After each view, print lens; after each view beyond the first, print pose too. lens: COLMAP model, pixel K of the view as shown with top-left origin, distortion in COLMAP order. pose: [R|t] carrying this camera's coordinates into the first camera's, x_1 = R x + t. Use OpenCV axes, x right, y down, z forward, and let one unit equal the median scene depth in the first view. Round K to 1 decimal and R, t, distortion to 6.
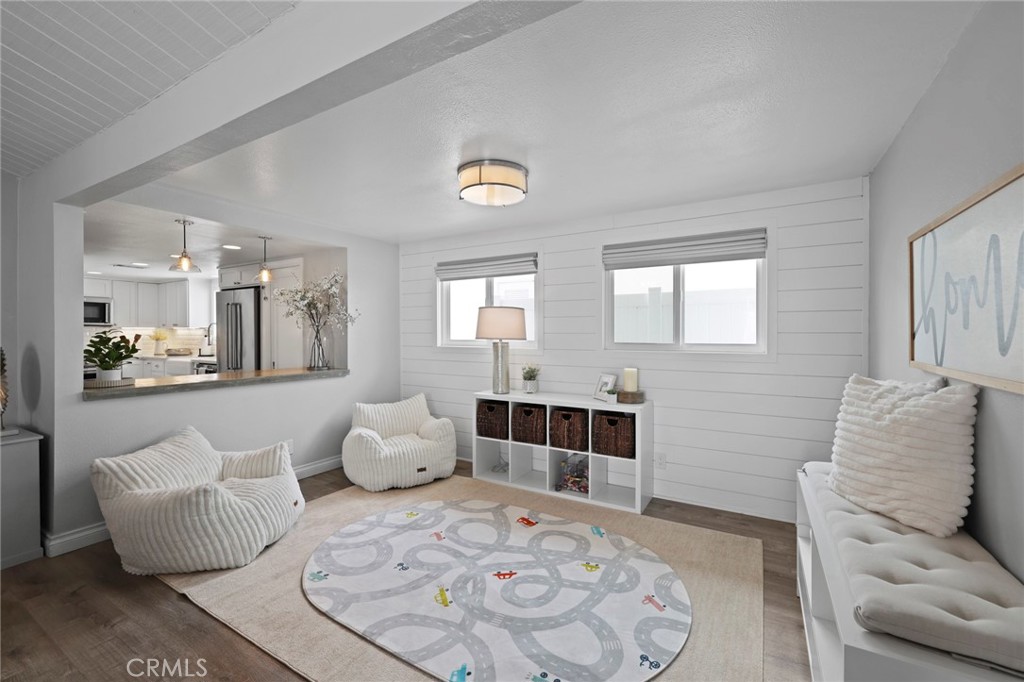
lens RADIAL K [[430.8, 0, 512.1], [0, 430.8, 332.0], [0, 0, 1]] dist [0.000060, -0.000282]
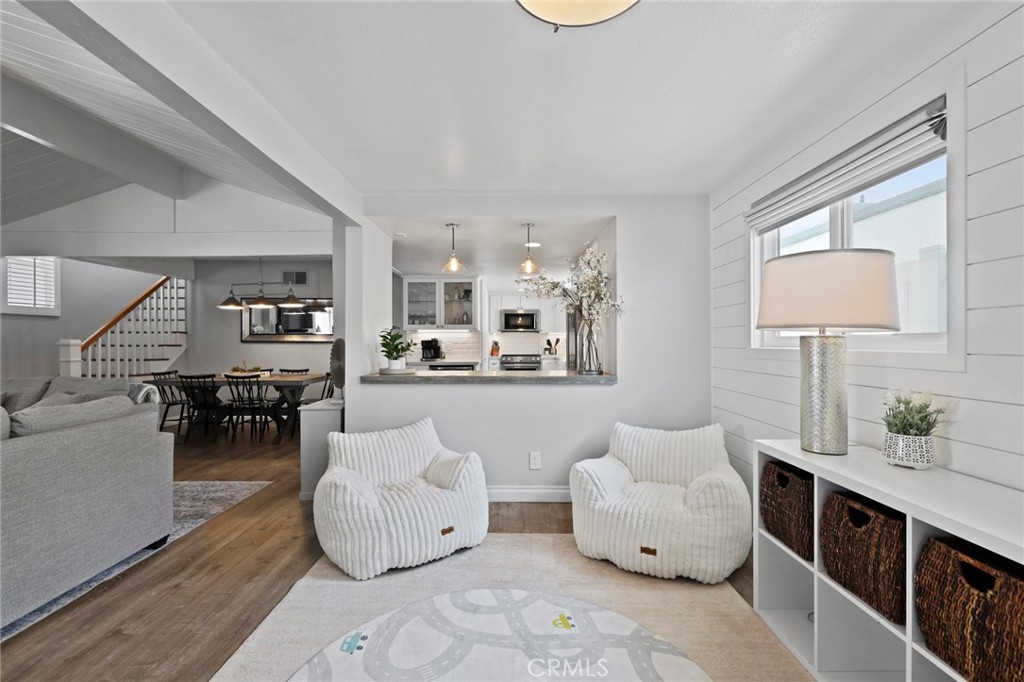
lens RADIAL K [[429.3, 0, 511.9], [0, 429.3, 341.8], [0, 0, 1]] dist [0.000731, -0.000125]
pose [[0.509638, -0.002837, -0.860384, 0.205618], [0.003282, 0.999994, -0.001353, 0.031718], [0.860382, -0.002134, 0.509644, 0.540312]]
